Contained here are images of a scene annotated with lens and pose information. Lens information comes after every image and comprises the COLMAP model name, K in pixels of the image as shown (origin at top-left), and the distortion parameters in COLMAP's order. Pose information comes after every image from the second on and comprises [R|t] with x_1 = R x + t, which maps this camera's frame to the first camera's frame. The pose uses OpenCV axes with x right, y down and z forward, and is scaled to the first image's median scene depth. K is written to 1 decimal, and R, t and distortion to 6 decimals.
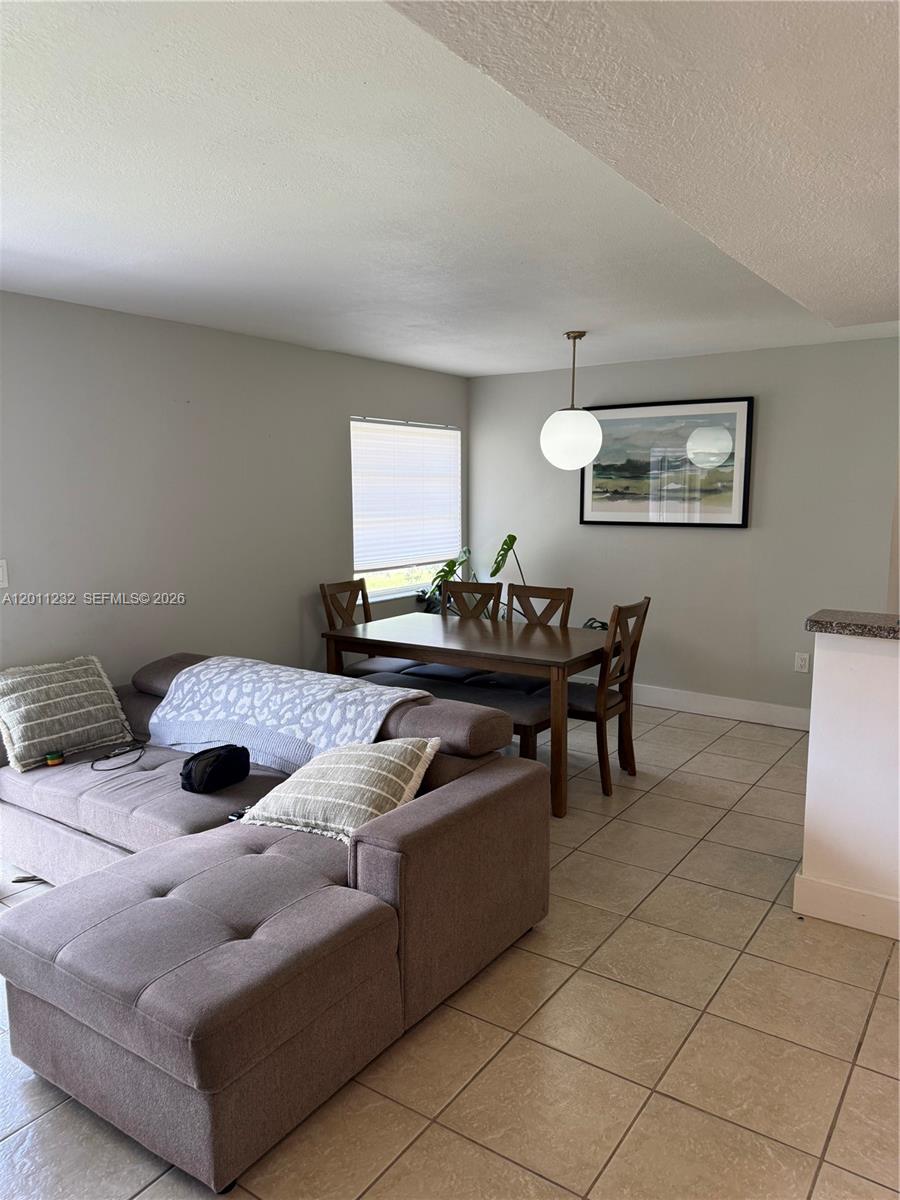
lens RADIAL K [[849.9, 0, 437.7], [0, 849.9, 600.5], [0, 0, 1]] dist [0.019857, -0.025917]
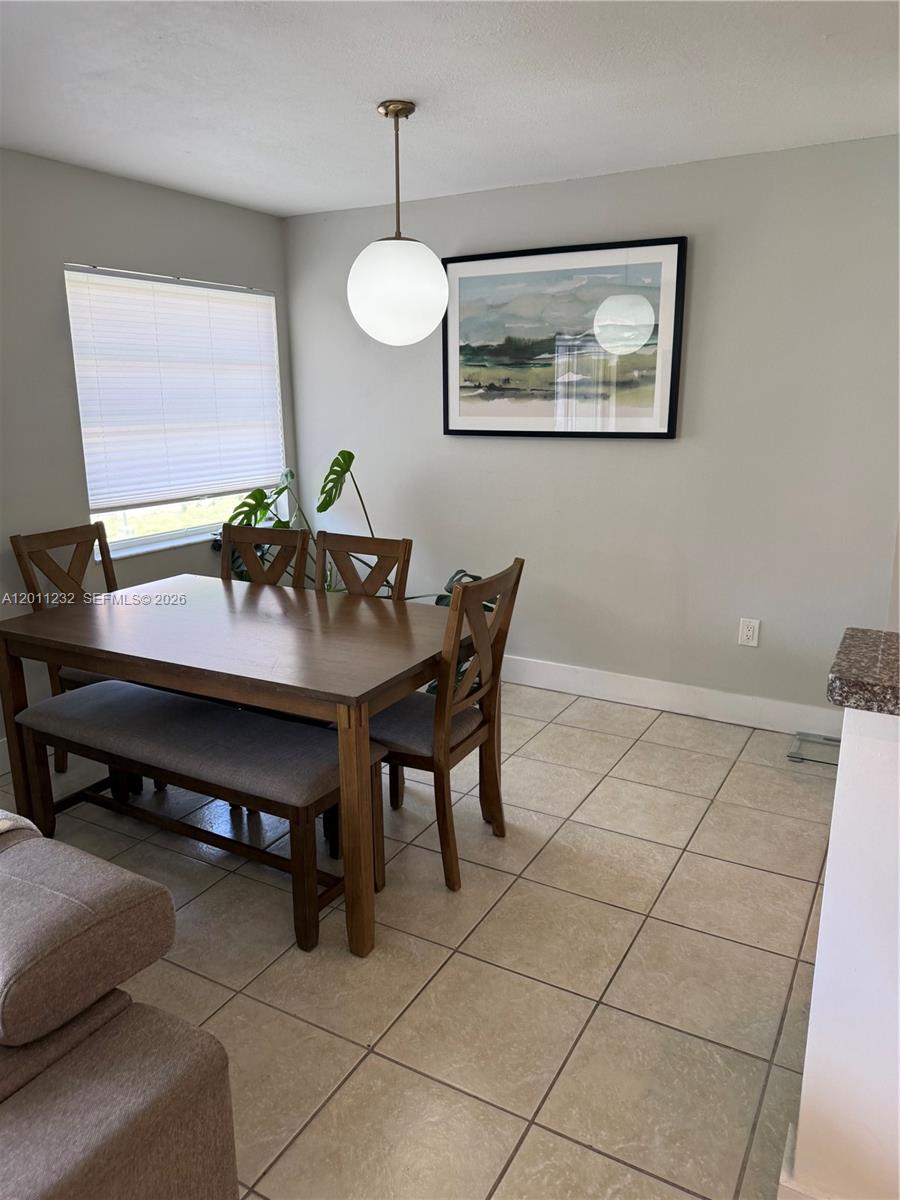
lens RADIAL K [[849.9, 0, 461.0], [0, 849.9, 606.7], [0, 0, 1]] dist [0.019857, -0.025917]
pose [[0.993416, -0.030122, 0.110535, 0.110763], [0.017107, 0.993001, 0.116861, -0.033745], [-0.113282, -0.114200, 0.986978, 0.323870]]
